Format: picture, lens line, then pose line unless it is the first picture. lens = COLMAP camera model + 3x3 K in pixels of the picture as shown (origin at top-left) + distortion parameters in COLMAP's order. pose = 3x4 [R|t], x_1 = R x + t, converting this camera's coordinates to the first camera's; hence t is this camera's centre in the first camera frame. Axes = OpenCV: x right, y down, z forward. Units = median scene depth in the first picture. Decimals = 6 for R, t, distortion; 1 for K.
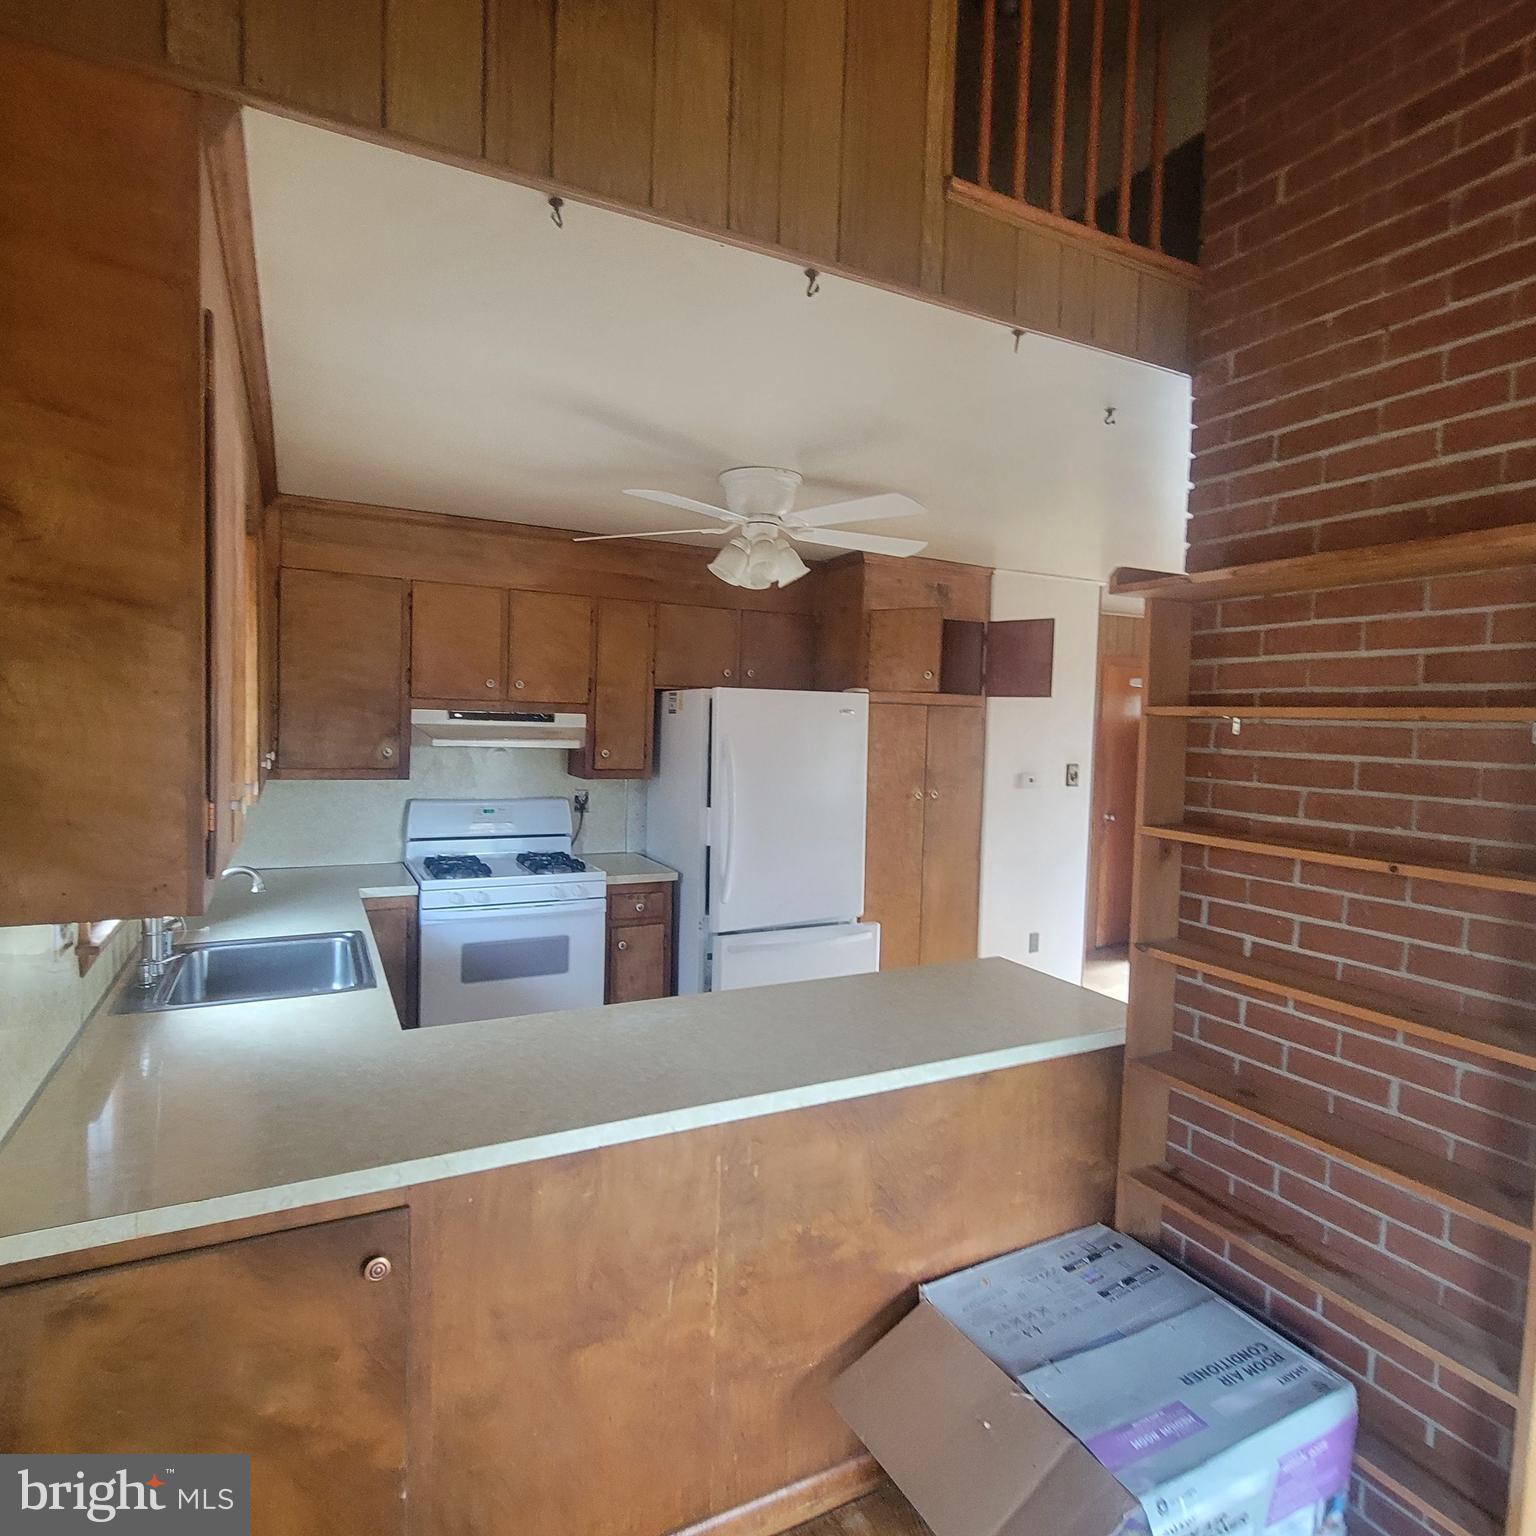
lens RADIAL K [[893.6, 0, 754.8], [0, 893.6, 768.3], [0, 0, 1]] dist [0.003915, 0.001077]
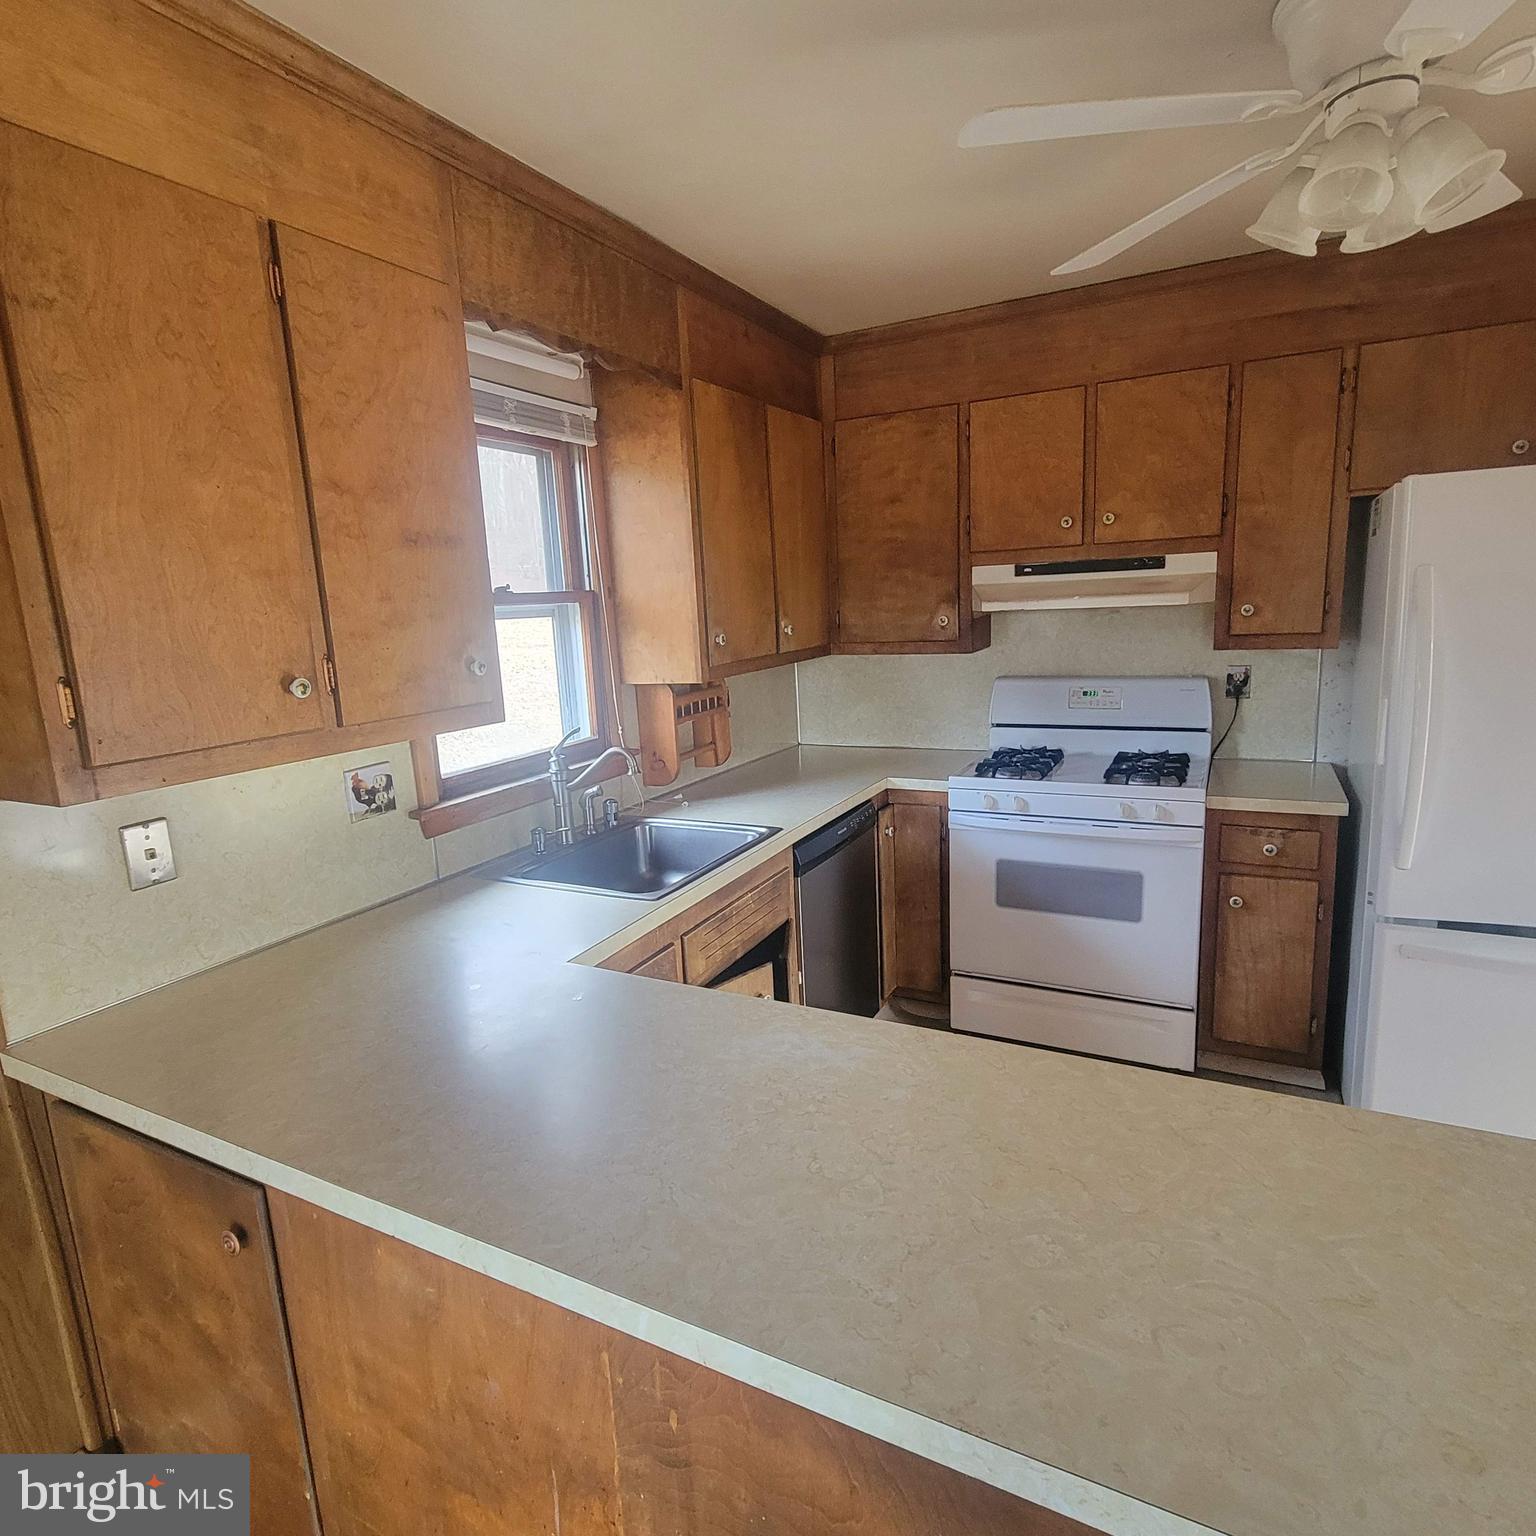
lens RADIAL K [[893.6, 0, 758.1], [0, 893.6, 767.7], [0, 0, 1]] dist [0.003915, 0.001077]
pose [[0.573008, 0.095552, -0.813960, 0.184340], [0.021611, 0.991073, 0.131557, 0.004240], [0.819265, -0.092974, 0.565828, 0.347483]]
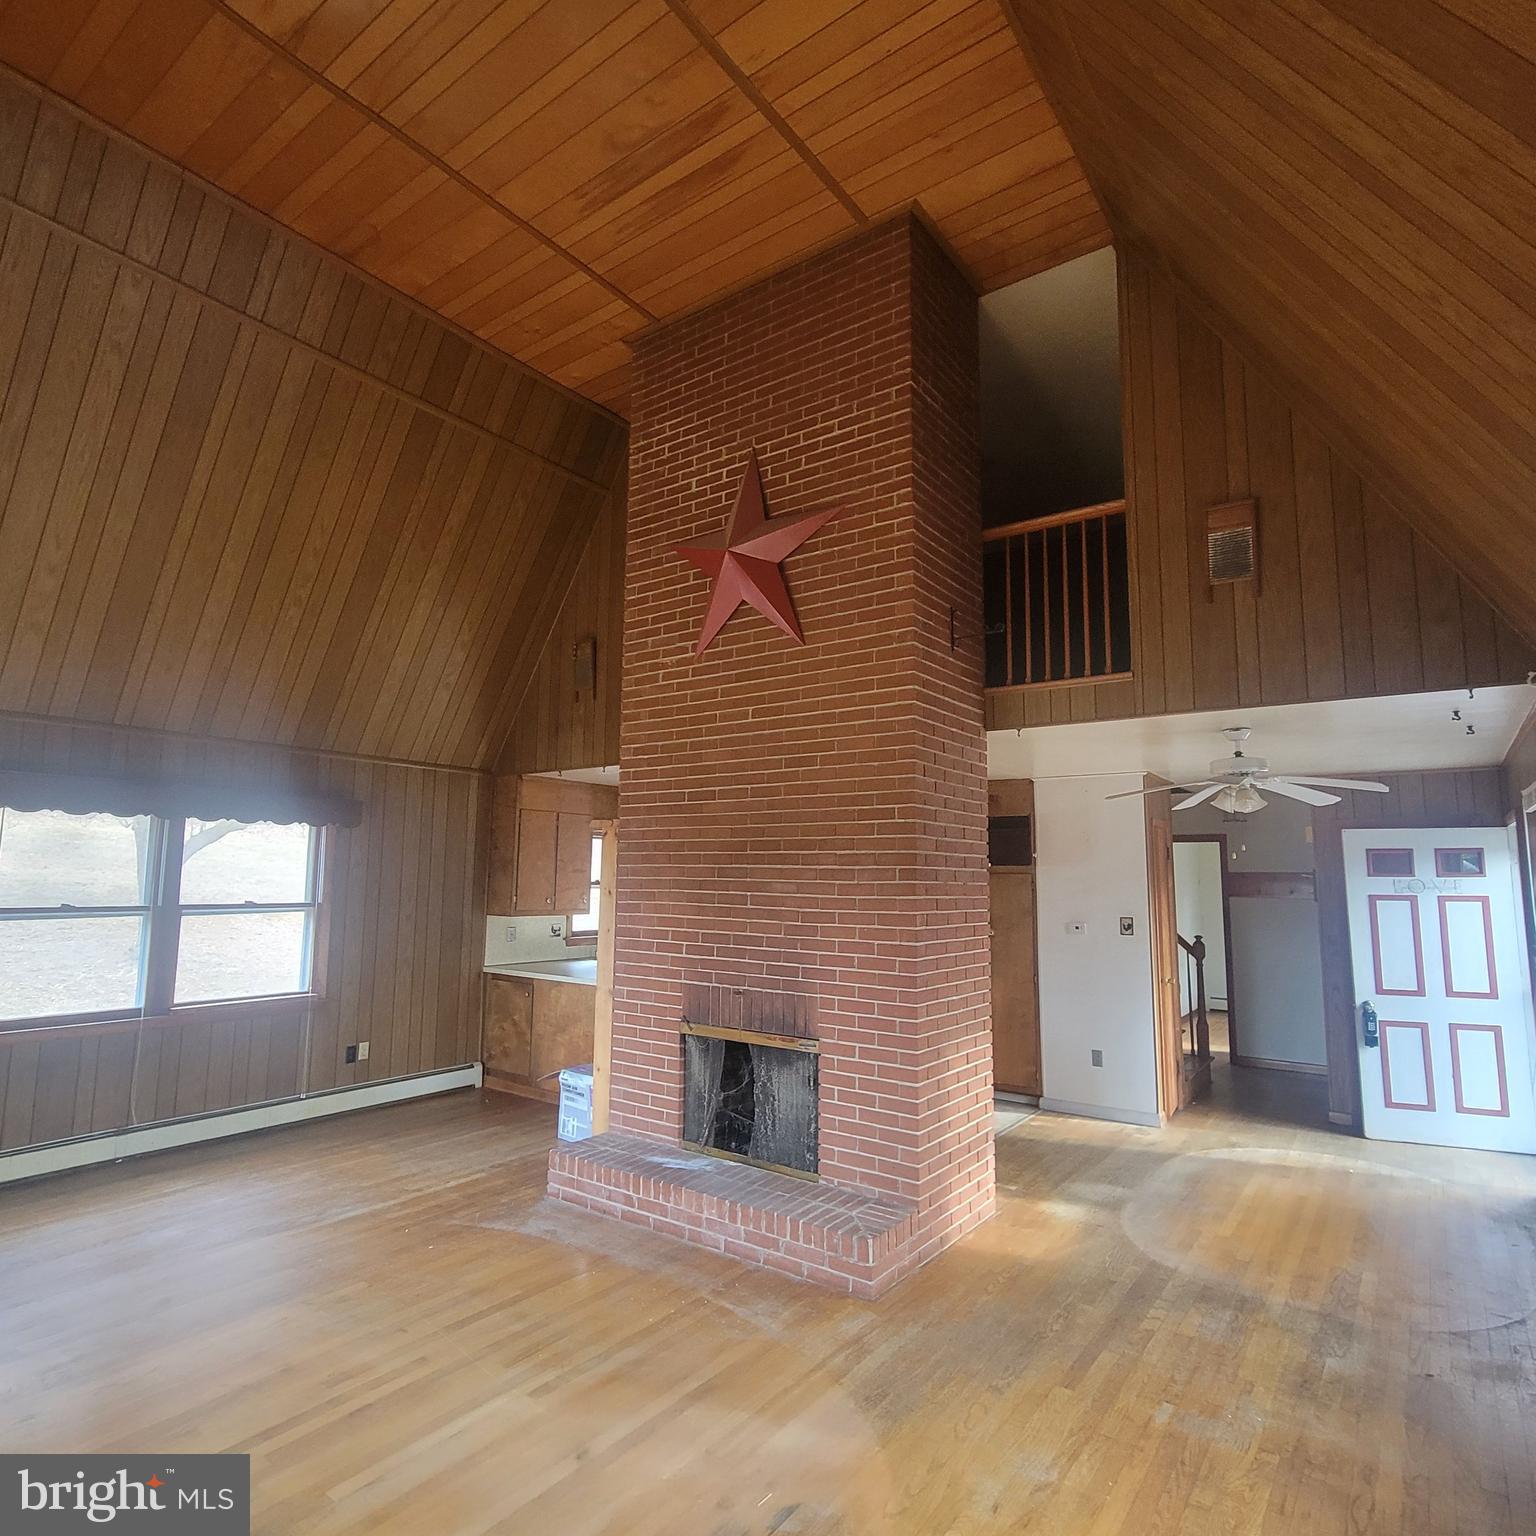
lens RADIAL K [[893.6, 0, 759.7], [0, 893.6, 768.9], [0, 0, 1]] dist [0.003915, 0.001077]
pose [[0.443214, -0.125845, -0.887538, 1.655109], [-0.051810, 0.984845, -0.165515, 0.031786], [0.894917, 0.119342, 0.429977, -0.036547]]
